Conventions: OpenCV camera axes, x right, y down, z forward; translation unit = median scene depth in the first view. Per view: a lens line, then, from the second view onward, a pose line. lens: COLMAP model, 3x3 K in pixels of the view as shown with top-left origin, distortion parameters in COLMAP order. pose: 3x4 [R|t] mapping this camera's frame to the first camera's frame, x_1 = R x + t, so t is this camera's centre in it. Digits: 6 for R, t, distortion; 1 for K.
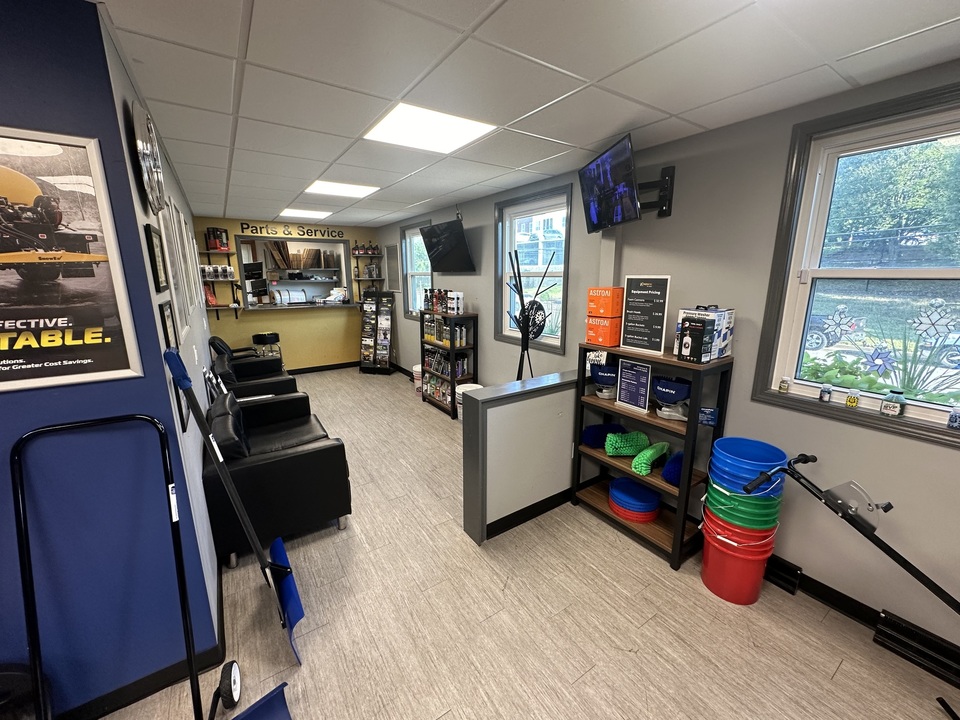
lens RADIAL K [[384.2, 0, 480.0], [0, 384.2, 360.0], [0, 0, 1]] dist [-0.001584, -0.000484]
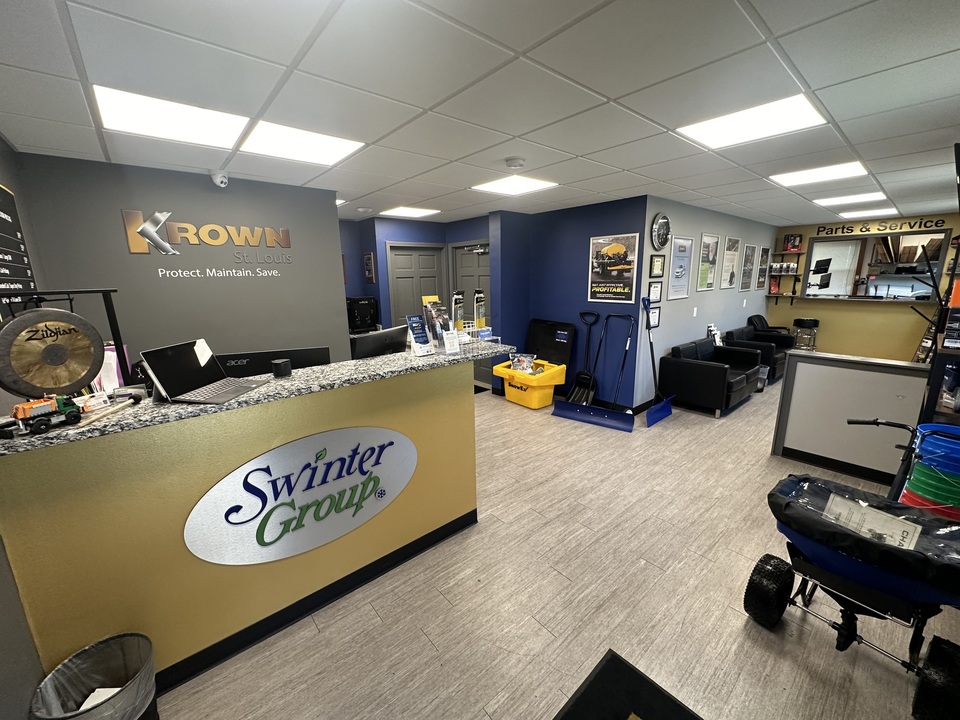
lens RADIAL K [[384.2, 0, 480.0], [0, 384.2, 360.0], [0, 0, 1]] dist [-0.001584, -0.000484]
pose [[0.120096, 0.212506, -0.969752, 0.538471], [-0.201458, 0.961714, 0.185796, 0.039217], [0.972107, 0.173051, 0.158309, -0.166862]]
